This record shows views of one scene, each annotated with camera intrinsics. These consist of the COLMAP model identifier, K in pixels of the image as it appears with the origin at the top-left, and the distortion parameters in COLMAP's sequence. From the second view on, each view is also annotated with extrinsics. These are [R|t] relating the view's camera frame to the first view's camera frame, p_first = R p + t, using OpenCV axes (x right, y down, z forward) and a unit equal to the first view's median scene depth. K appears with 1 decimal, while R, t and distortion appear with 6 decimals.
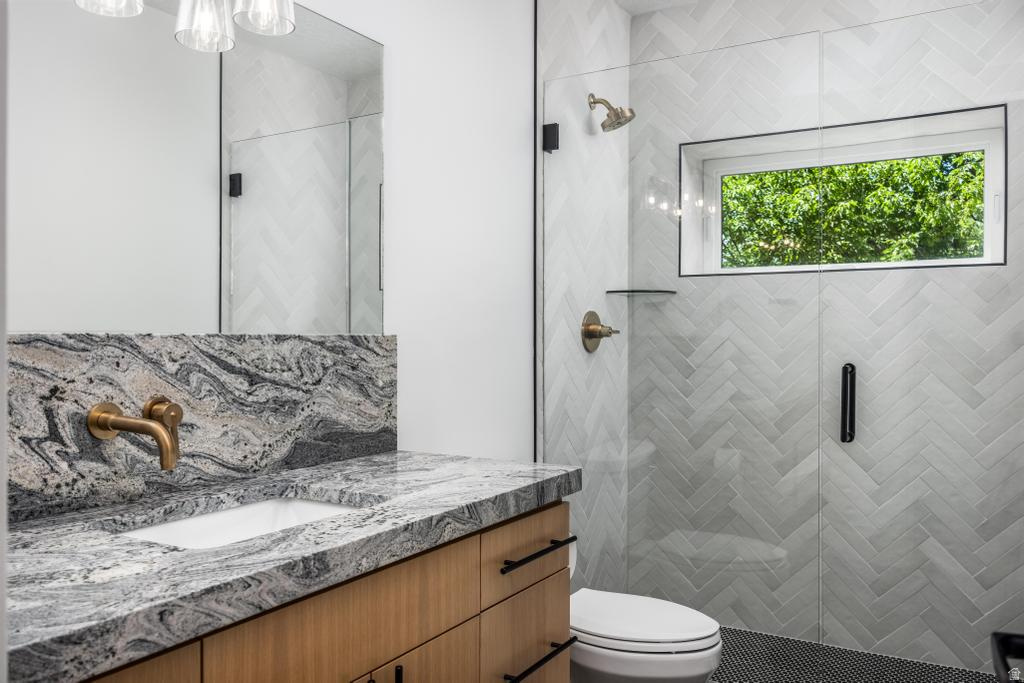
lens RADIAL K [[787.1, 0, 512.0], [0, 787.1, 341.5], [0, 0, 1]] dist [-0.000637, -0.006015]
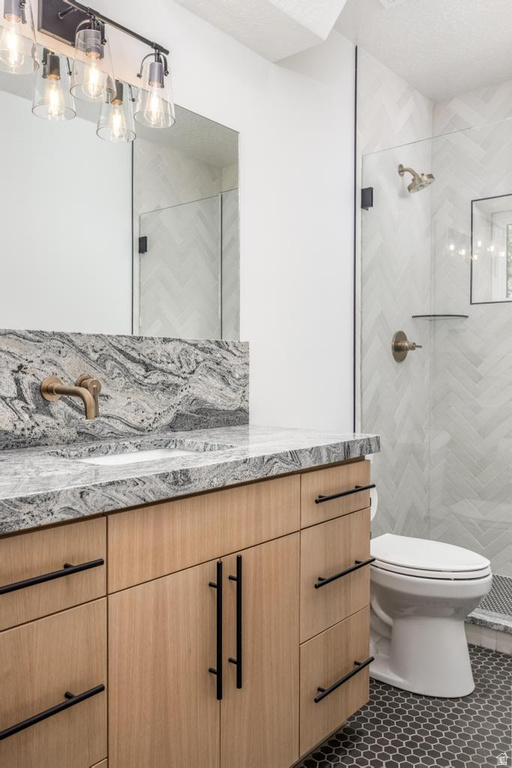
lens RADIAL K [[607.2, 0, 256.0], [0, 607.2, 384.0], [0, 0, 1]] dist [-0.000467, 0.001615]
pose [[0.986352, 0.006814, -0.164512, 0.056447], [-0.004236, 0.999863, 0.016021, 0.064094], [0.164598, -0.015106, 0.986245, -0.078966]]
